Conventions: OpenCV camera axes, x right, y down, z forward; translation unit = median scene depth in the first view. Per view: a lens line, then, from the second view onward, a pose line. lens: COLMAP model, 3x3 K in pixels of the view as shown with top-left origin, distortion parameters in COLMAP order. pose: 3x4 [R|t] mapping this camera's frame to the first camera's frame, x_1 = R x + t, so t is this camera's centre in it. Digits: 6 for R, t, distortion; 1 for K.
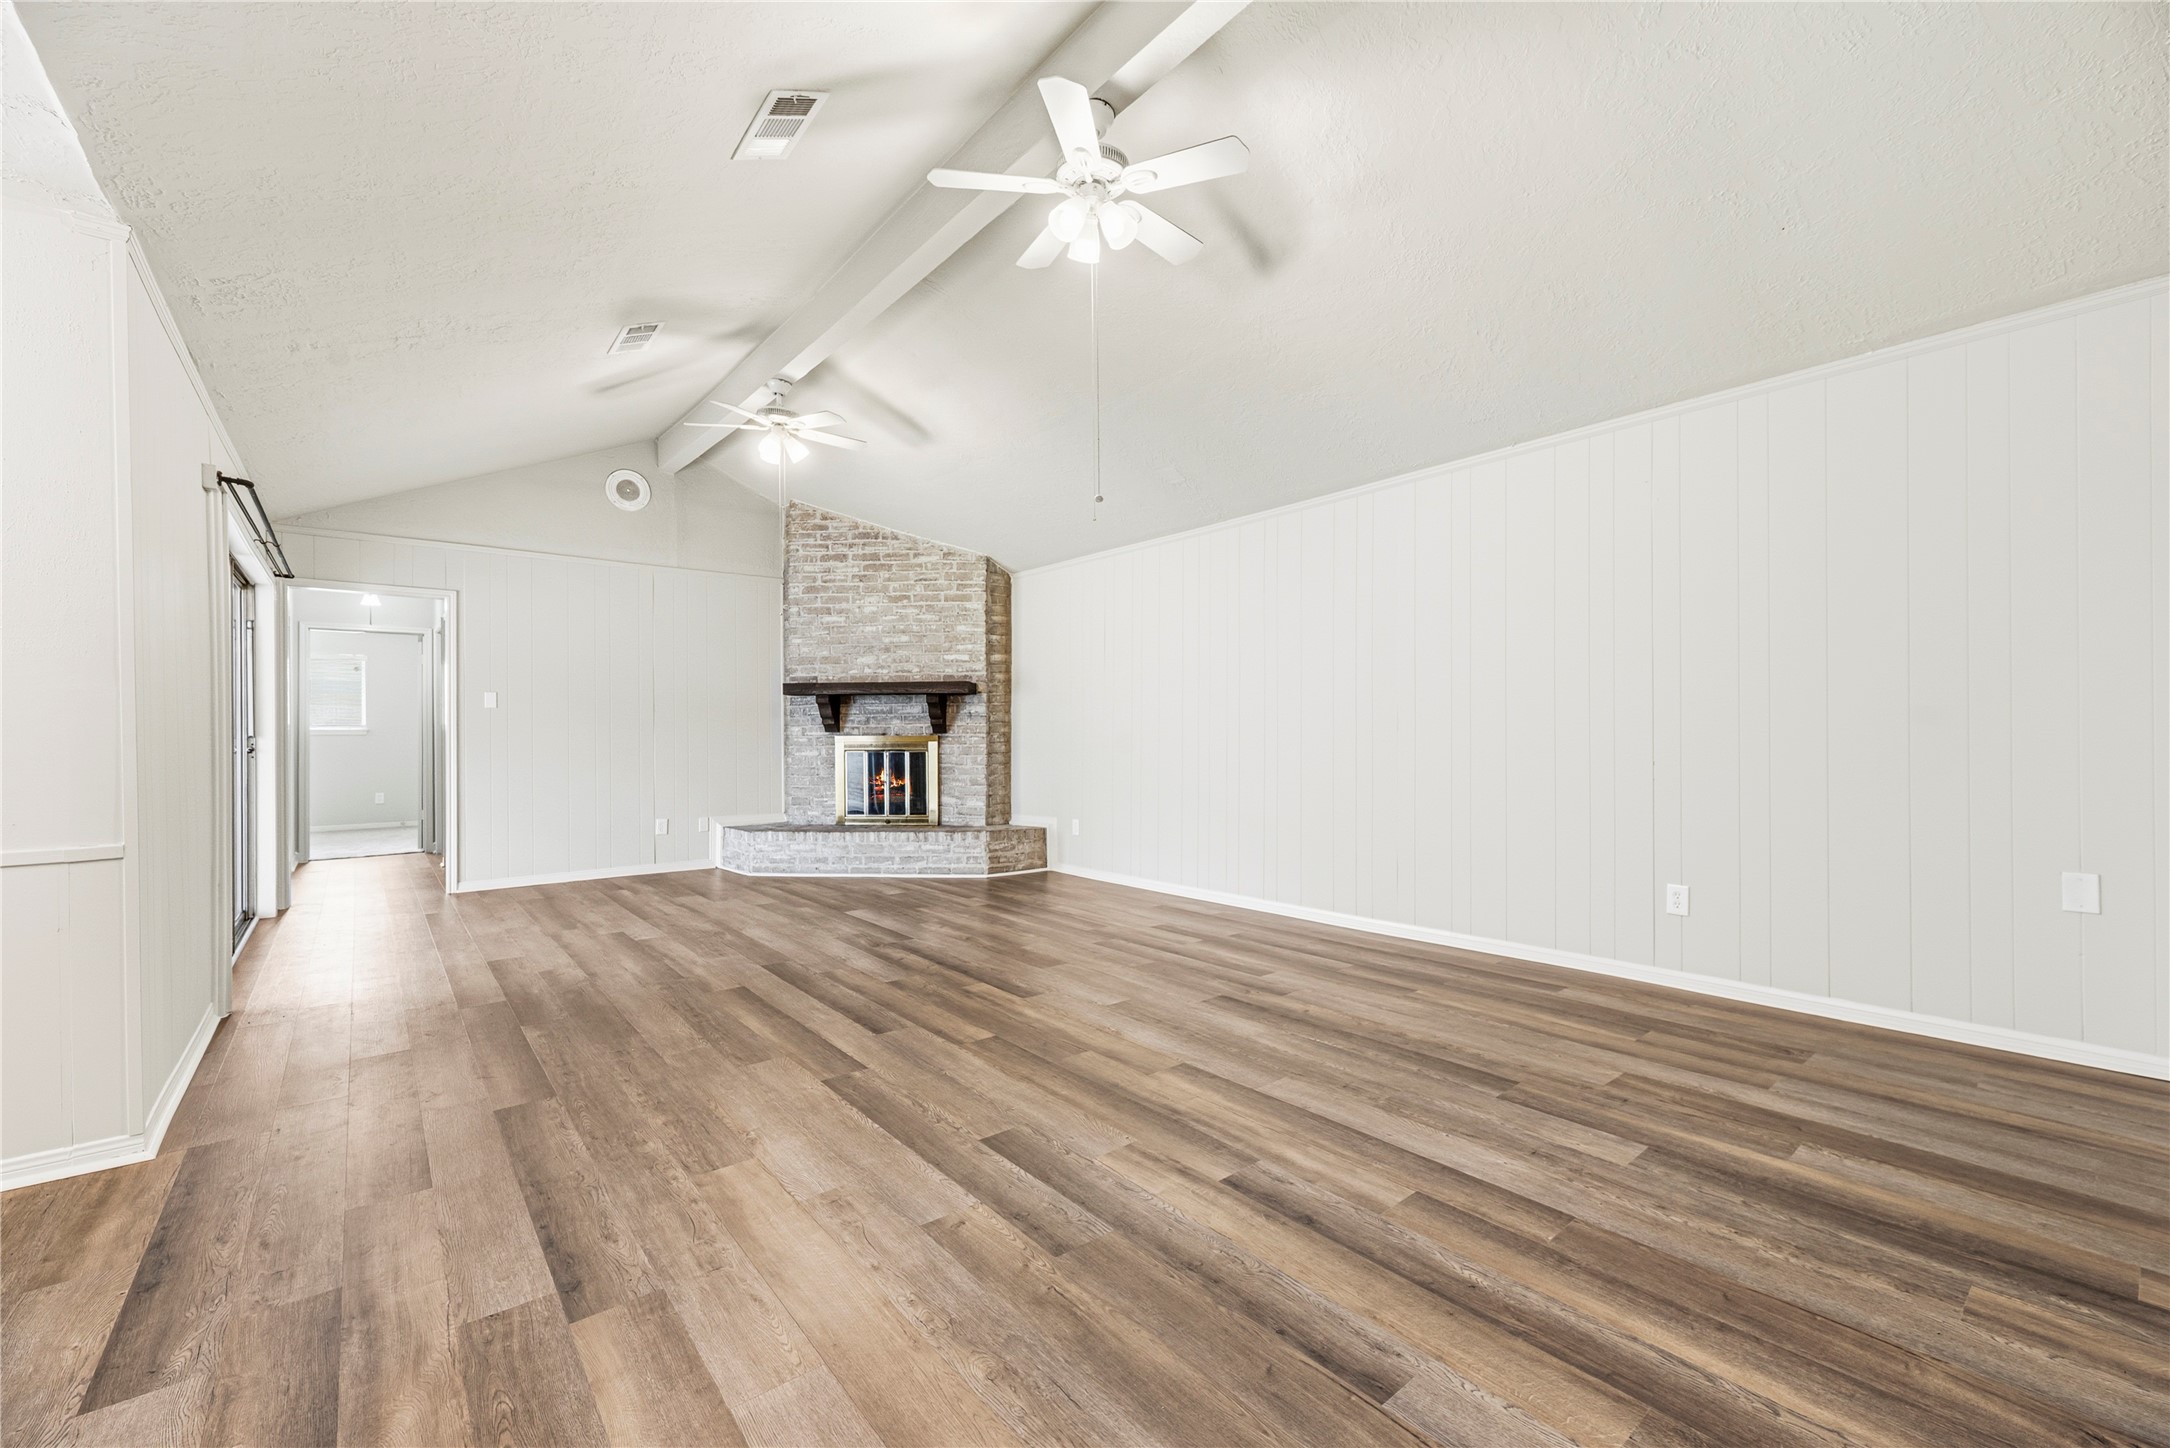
lens RADIAL K [[873.5, 0, 1099.9], [0, 873.5, 726.2], [0, 0, 1]] dist [-0.000656, 0.000058]
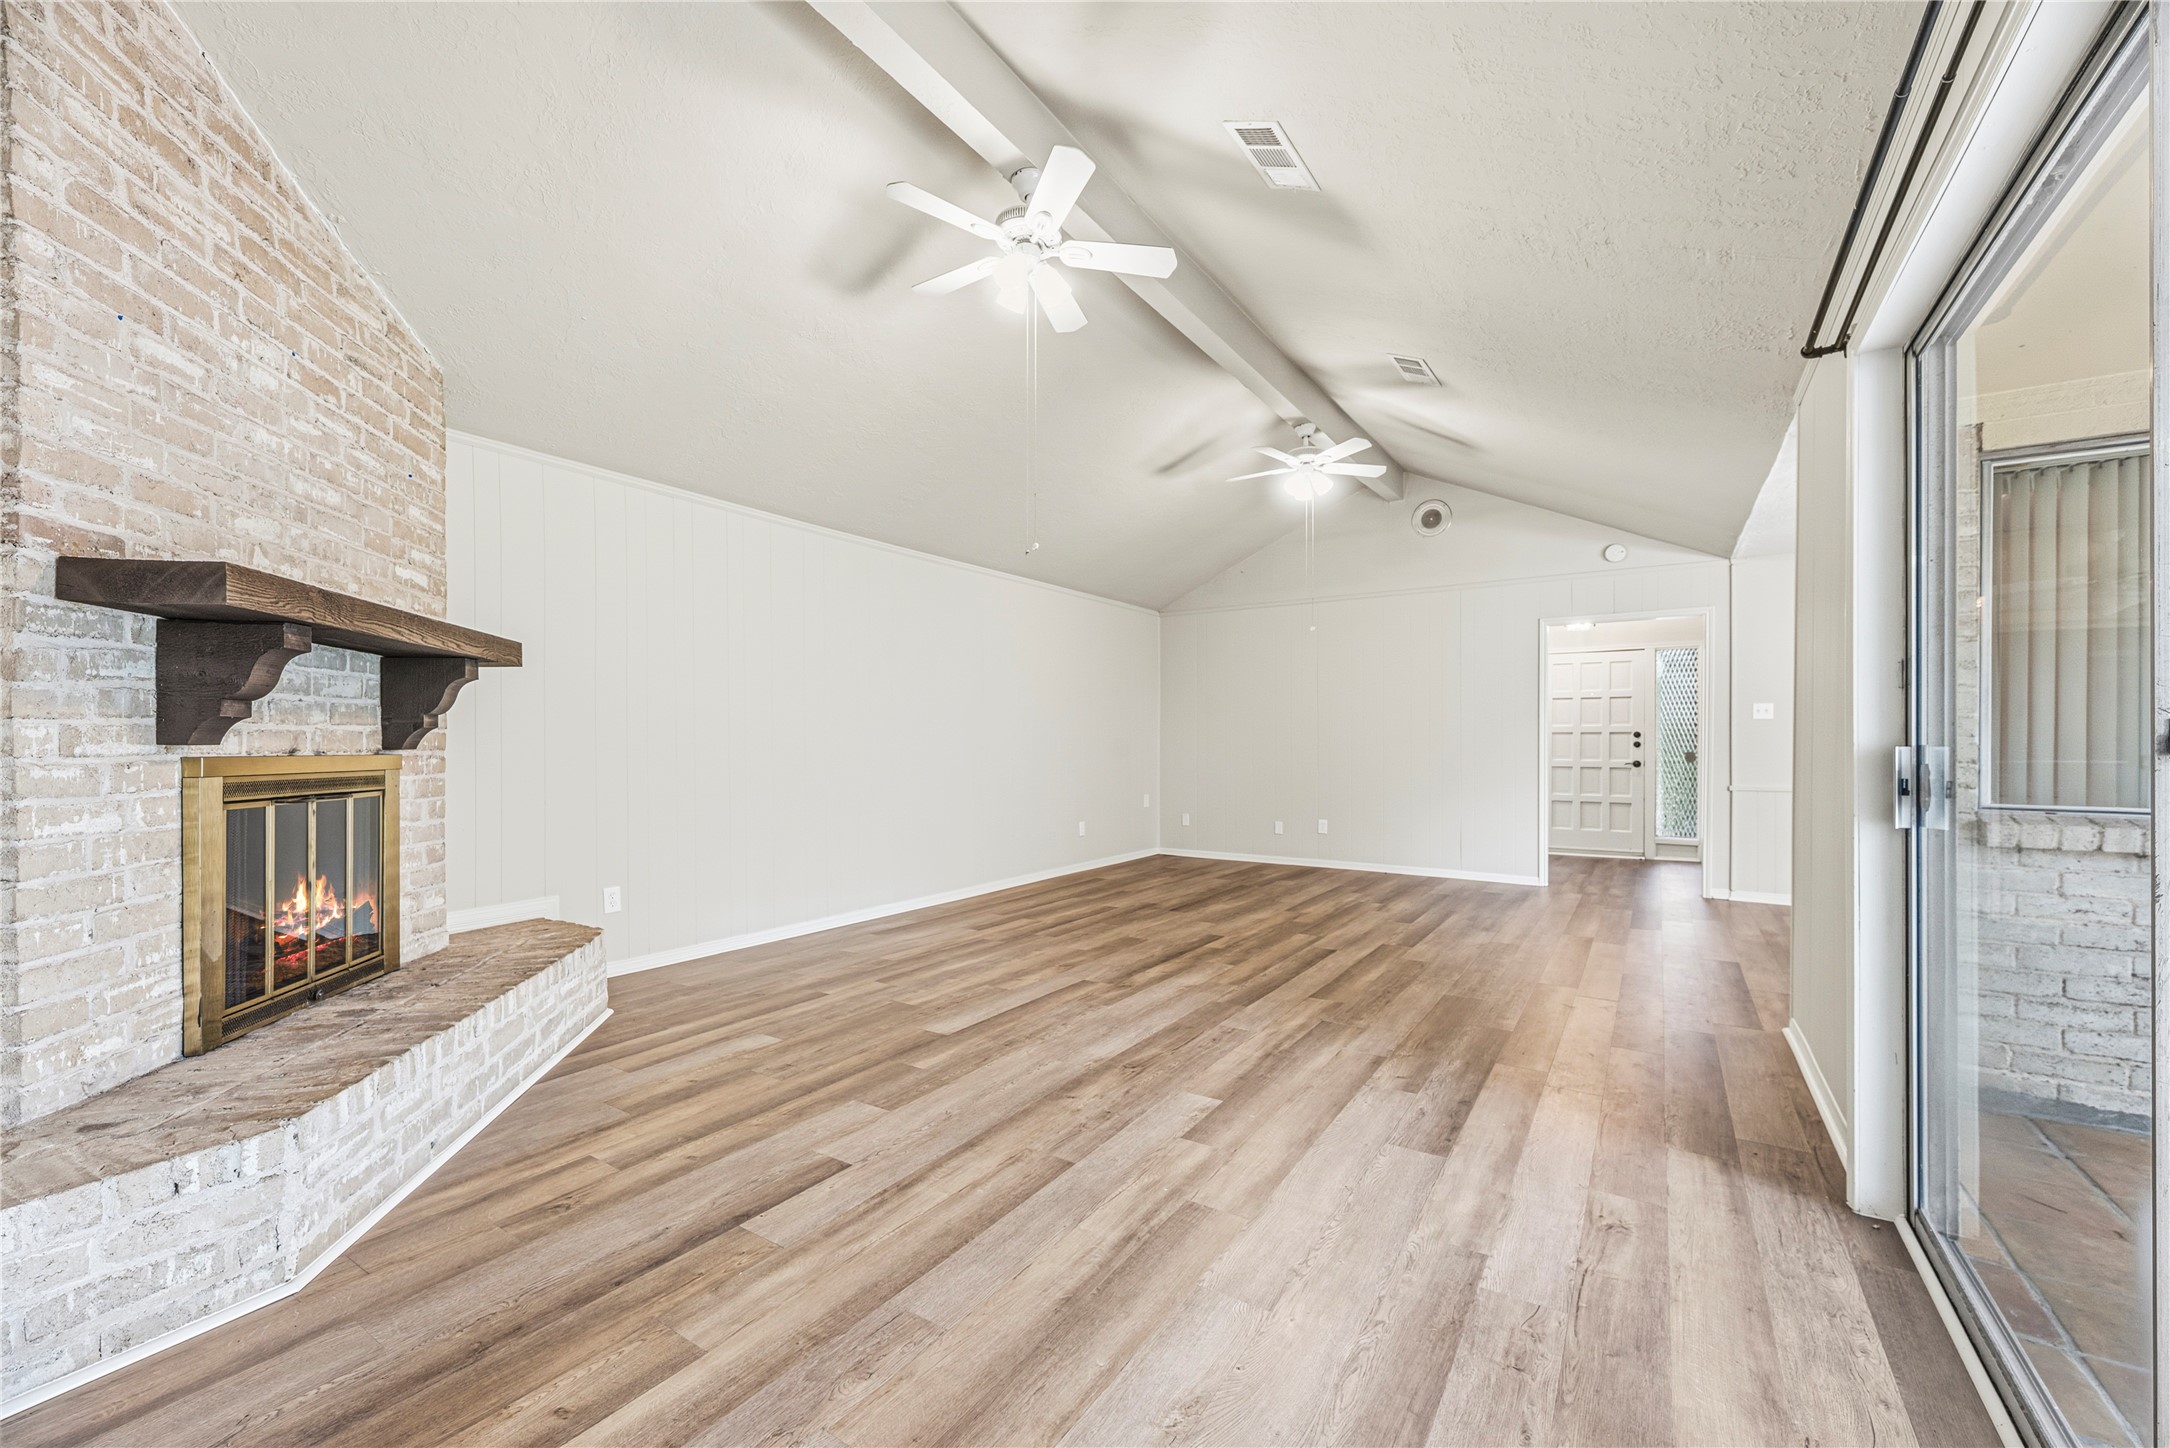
lens RADIAL K [[873.5, 0, 1098.6], [0, 873.5, 739.9], [0, 0, 1]] dist [-0.000656, 0.000058]
pose [[-0.289026, 0.016444, 0.957180, -1.224876], [0.002263, 0.999861, -0.016494, 0.019708], [-0.957319, -0.002602, -0.289023, 1.434185]]
